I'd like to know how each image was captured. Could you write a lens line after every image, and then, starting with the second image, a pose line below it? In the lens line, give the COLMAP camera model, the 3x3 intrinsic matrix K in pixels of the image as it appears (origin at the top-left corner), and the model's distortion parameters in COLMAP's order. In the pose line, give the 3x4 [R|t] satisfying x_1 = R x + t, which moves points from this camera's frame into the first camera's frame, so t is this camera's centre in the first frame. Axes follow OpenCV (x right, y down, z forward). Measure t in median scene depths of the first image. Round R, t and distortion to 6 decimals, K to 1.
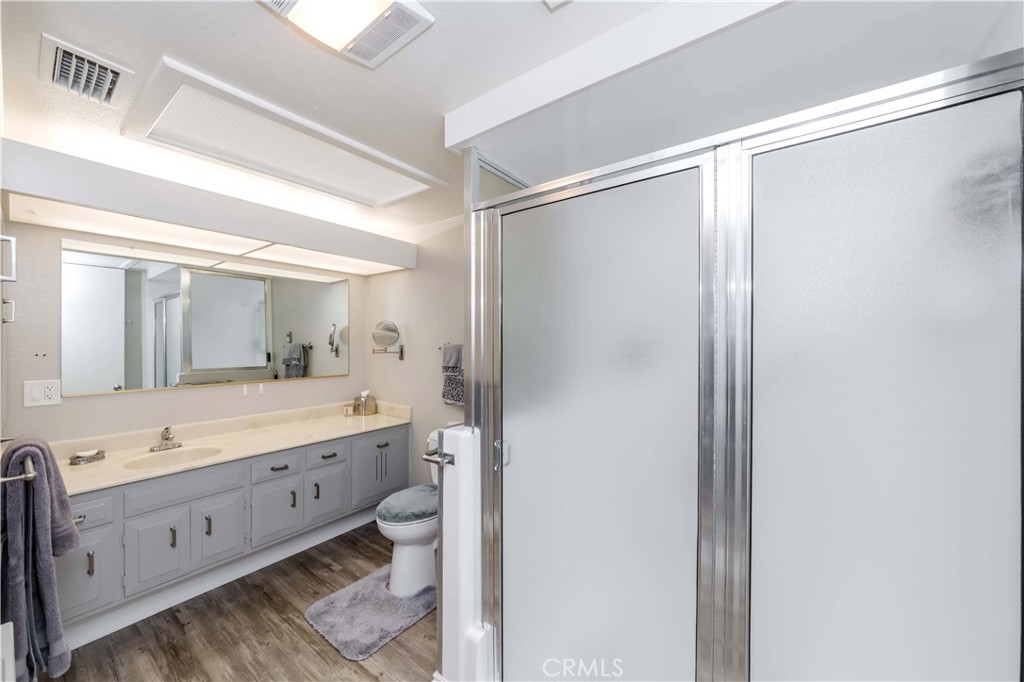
lens RADIAL K [[390.5, 0, 429.1], [0, 390.5, 335.7], [0, 0, 1]] dist [-0.000948, -0.000085]
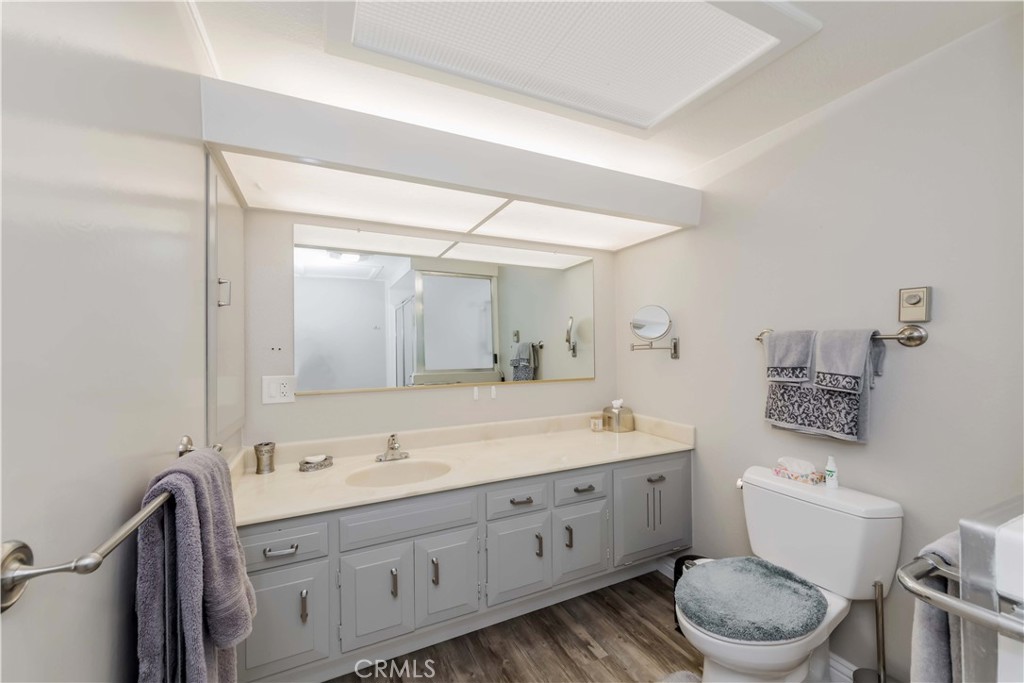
lens RADIAL K [[370.1, 0, 510.6], [0, 370.1, 344.6], [0, 0, 1]] dist [-0.000683, -0.000124]
pose [[0.946052, -0.006994, -0.323940, -0.155718], [0.007663, 0.999970, 0.000789, 0.037708], [0.323925, -0.003229, 0.946077, 0.299568]]
